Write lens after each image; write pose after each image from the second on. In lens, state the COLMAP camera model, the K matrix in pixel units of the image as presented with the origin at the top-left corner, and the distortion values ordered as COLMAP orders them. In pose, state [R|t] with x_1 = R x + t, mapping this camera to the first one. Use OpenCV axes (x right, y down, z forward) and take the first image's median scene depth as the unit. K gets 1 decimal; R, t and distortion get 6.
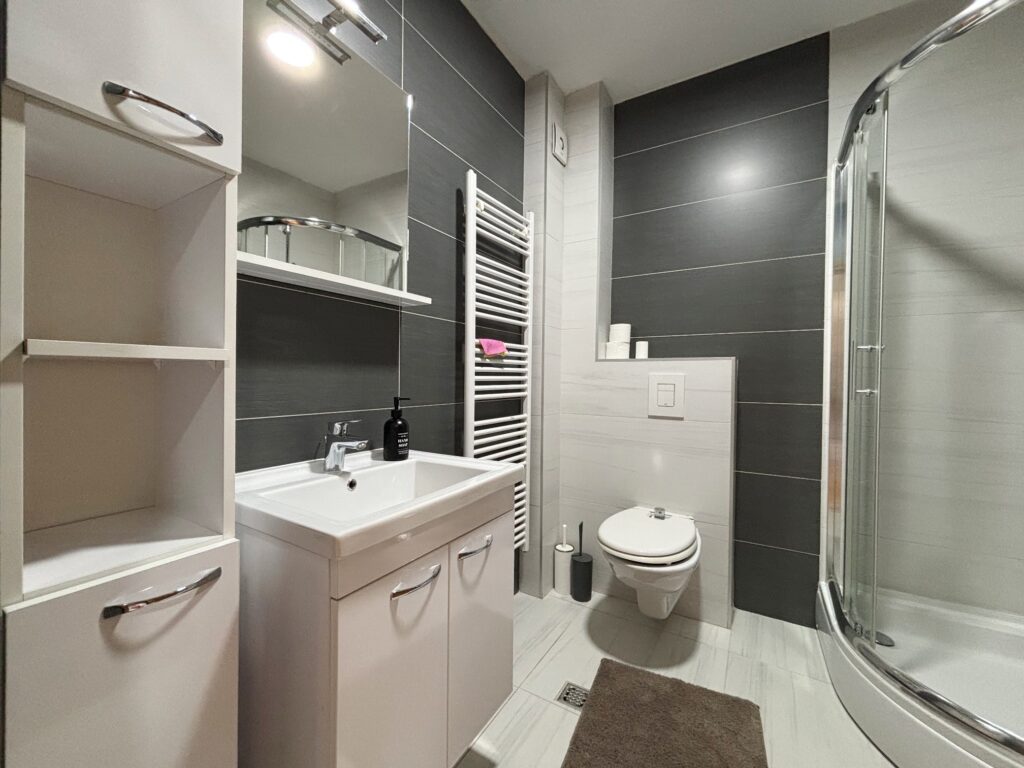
lens RADIAL K [[416.7, 0, 528.7], [0, 416.7, 387.9], [0, 0, 1]] dist [0.000719, 0.000123]
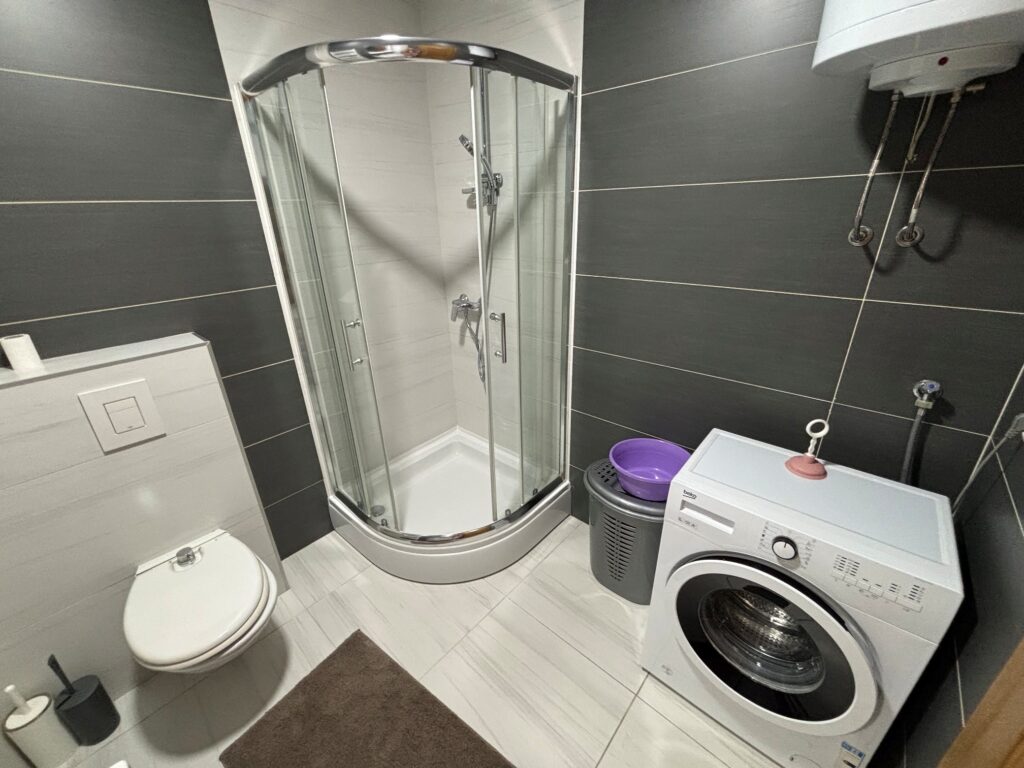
lens RADIAL K [[412.0, 0, 509.9], [0, 412.0, 380.4], [0, 0, 1]] dist [0.002496, 0.000530]
pose [[0.226624, -0.383474, 0.895315, -0.125035], [0.058564, 0.922933, 0.380480, -0.279765], [-0.972220, -0.033793, 0.231617, 0.238295]]
